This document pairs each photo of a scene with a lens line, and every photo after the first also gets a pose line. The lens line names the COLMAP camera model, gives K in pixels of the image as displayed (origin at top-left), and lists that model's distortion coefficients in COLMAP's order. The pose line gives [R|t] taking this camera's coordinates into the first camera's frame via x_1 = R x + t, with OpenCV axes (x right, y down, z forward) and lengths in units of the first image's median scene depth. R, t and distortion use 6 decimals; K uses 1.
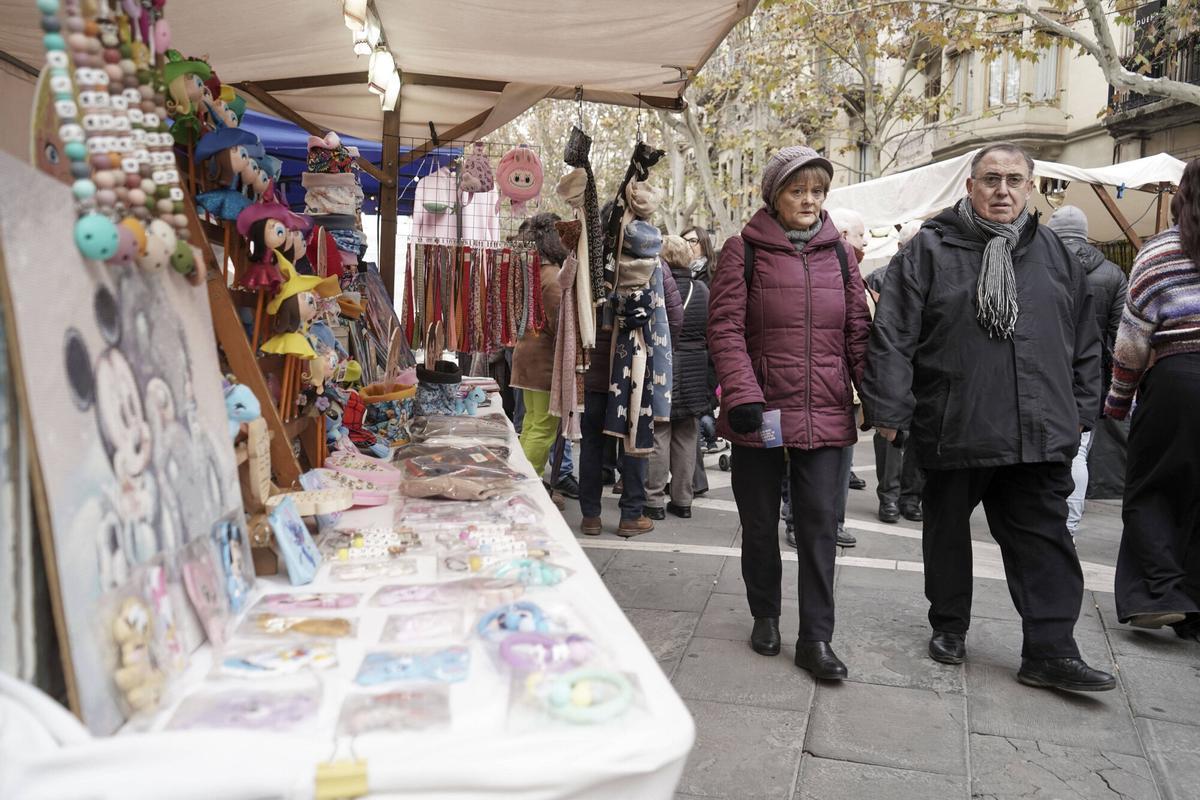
lens RADIAL K [[995.7, 0, 600.0], [0, 995.7, 396.6], [0, 0, 1]] dist [0.008673, 0.017055]
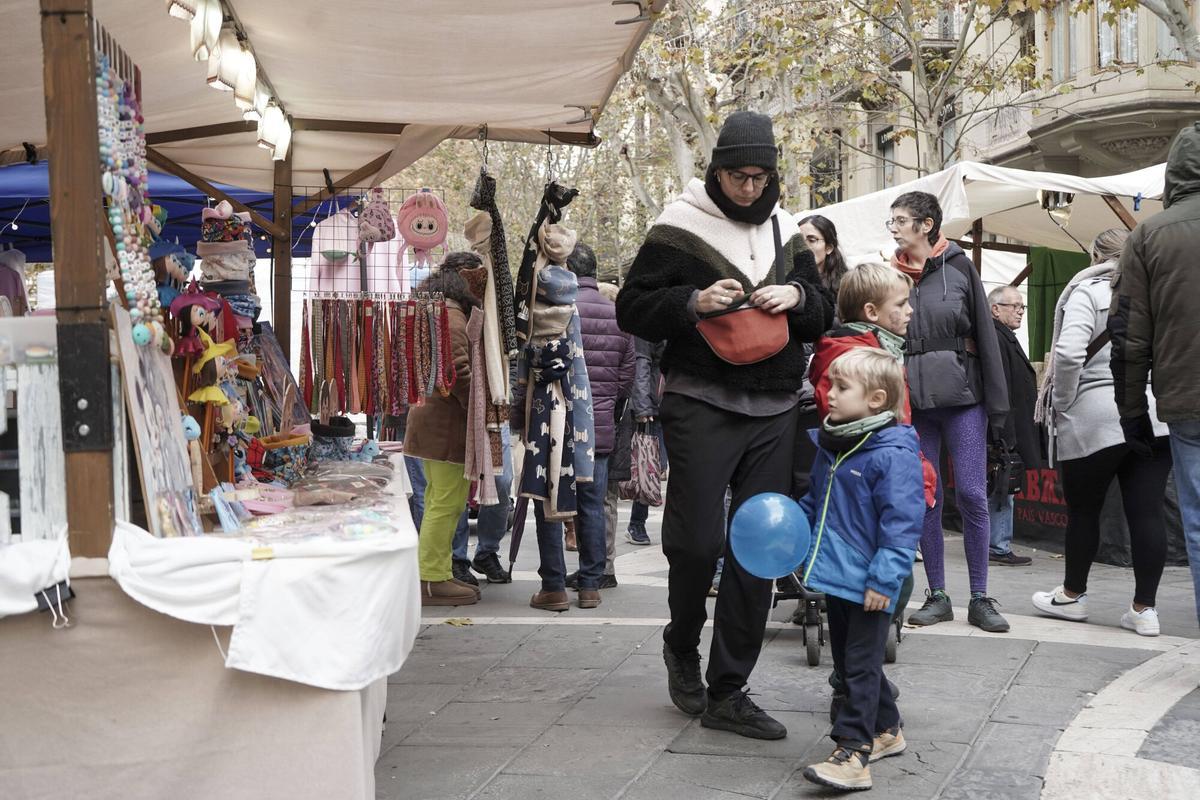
lens RADIAL K [[1508.4, 0, 600.0], [0, 1508.4, 400.0], [0, 0, 1]] dist [0.035353, 0.034522]
pose [[0.999269, -0.037660, -0.006557, 0.088484], [0.037165, 0.997264, -0.063896, 0.039945], [0.008945, 0.063605, 0.997935, -0.396359]]
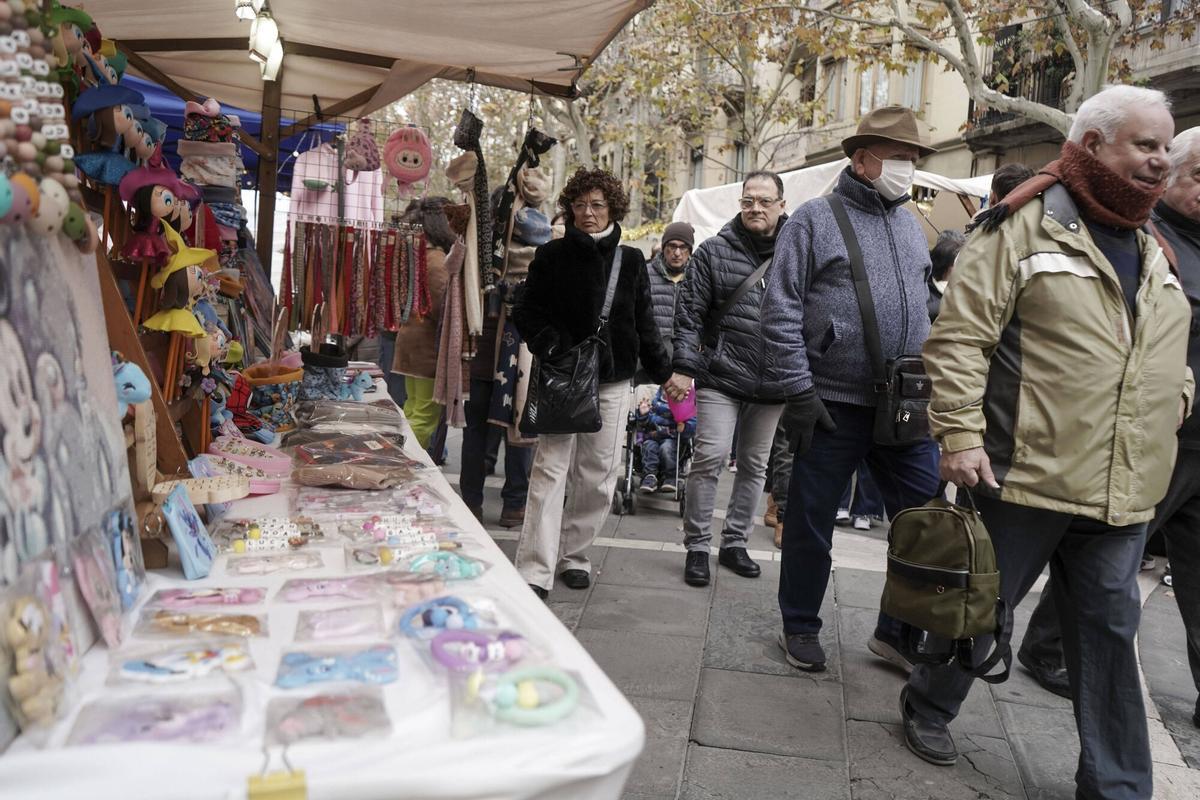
lens RADIAL K [[995.7, 0, 600.0], [0, 995.7, 396.6], [0, 0, 1]] dist [0.008673, 0.017055]
pose [[0.991647, 0.022631, 0.126982, -0.012639], [-0.023934, 0.999675, 0.008751, 0.000262], [-0.126743, -0.011717, 0.991866, 0.007406]]
